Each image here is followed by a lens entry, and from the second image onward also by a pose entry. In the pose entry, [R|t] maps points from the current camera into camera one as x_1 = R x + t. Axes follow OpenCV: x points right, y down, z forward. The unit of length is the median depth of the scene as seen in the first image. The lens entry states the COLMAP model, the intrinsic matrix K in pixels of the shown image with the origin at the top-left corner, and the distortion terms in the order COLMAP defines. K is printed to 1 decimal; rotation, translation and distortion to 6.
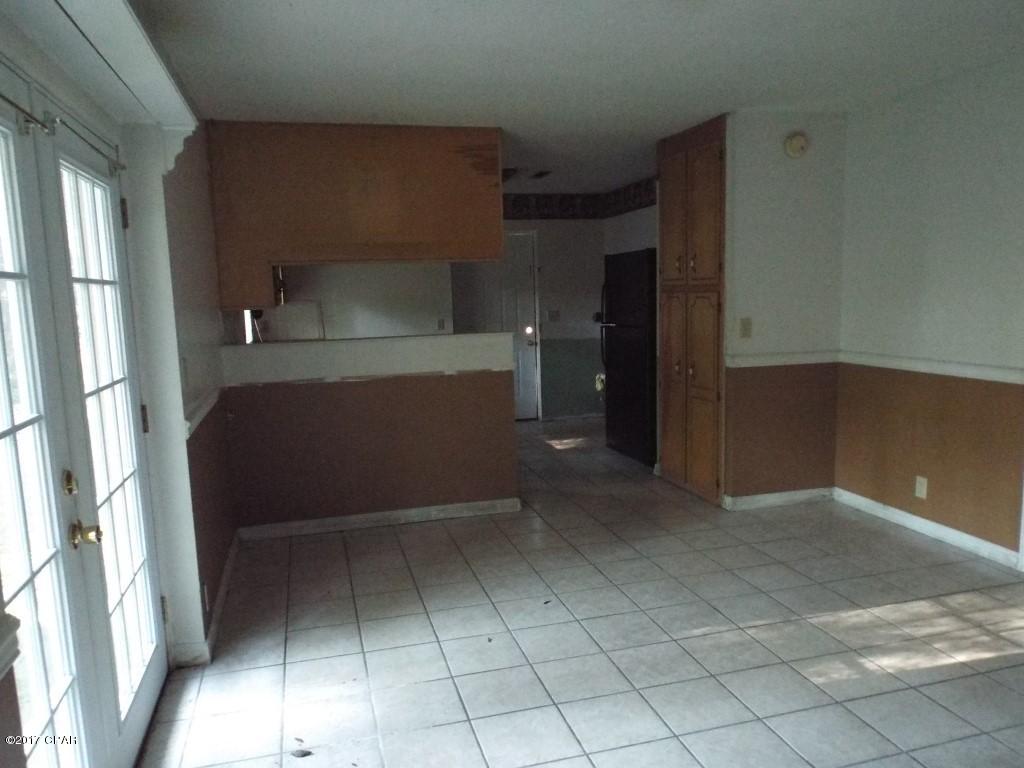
lens RADIAL K [[769.0, 0, 514.5], [0, 769.0, 387.7], [0, 0, 1]] dist [0.000243, -0.028249]
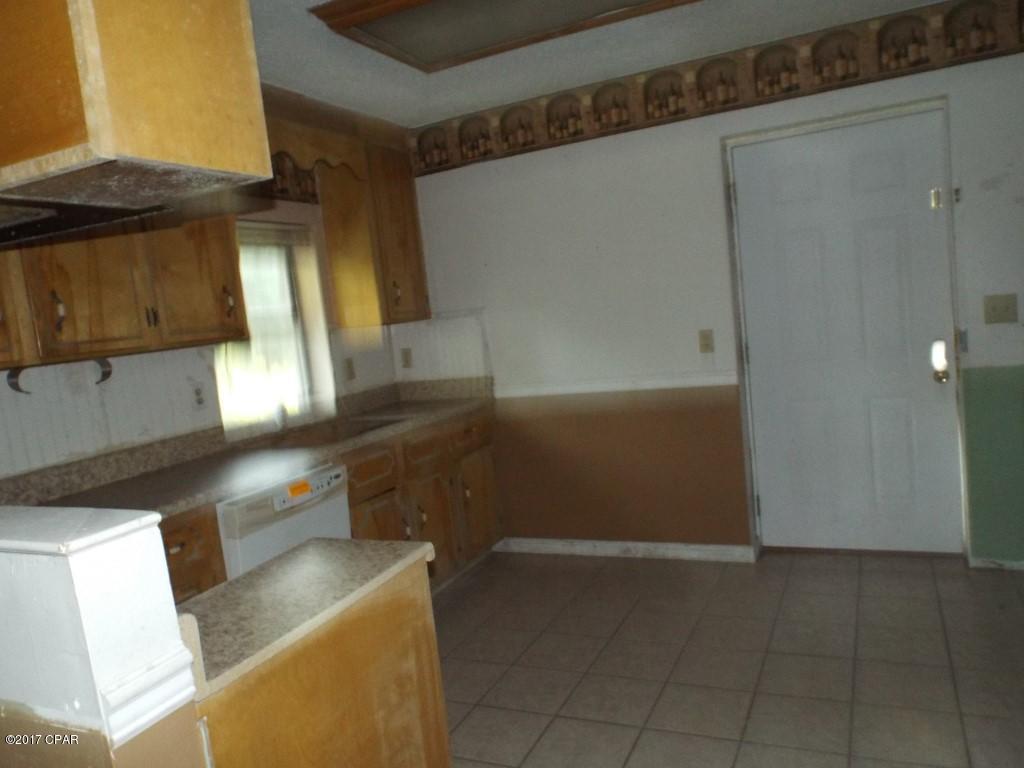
lens RADIAL K [[769.0, 0, 514.5], [0, 769.0, 387.7], [0, 0, 1]] dist [0.000243, -0.028249]
pose [[0.752226, 0.017440, -0.658674, 0.363584], [0.002233, 0.999576, 0.029016, -0.113149], [0.658901, -0.023297, 0.751869, 0.877514]]
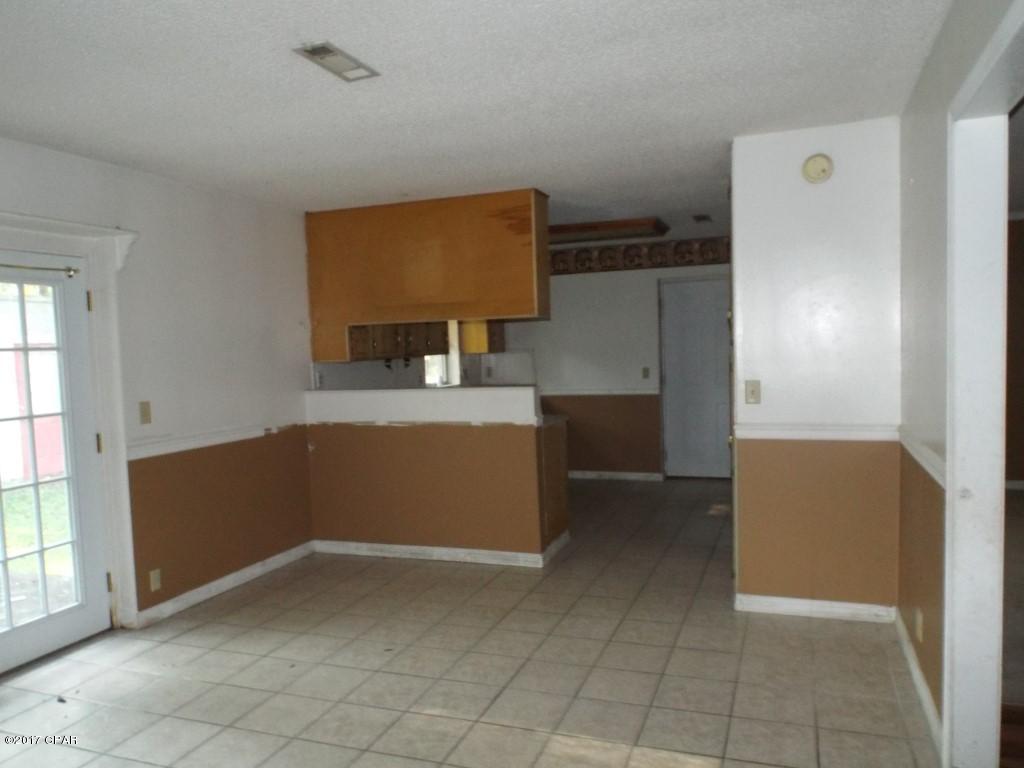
lens RADIAL K [[769.0, 0, 514.5], [0, 769.0, 387.7], [0, 0, 1]] dist [0.000243, -0.028249]
pose [[0.814508, 0.035165, -0.579085, 0.672161], [-0.064639, 0.997447, -0.030348, -0.047395], [0.576539, 0.062150, 0.814702, 0.198958]]
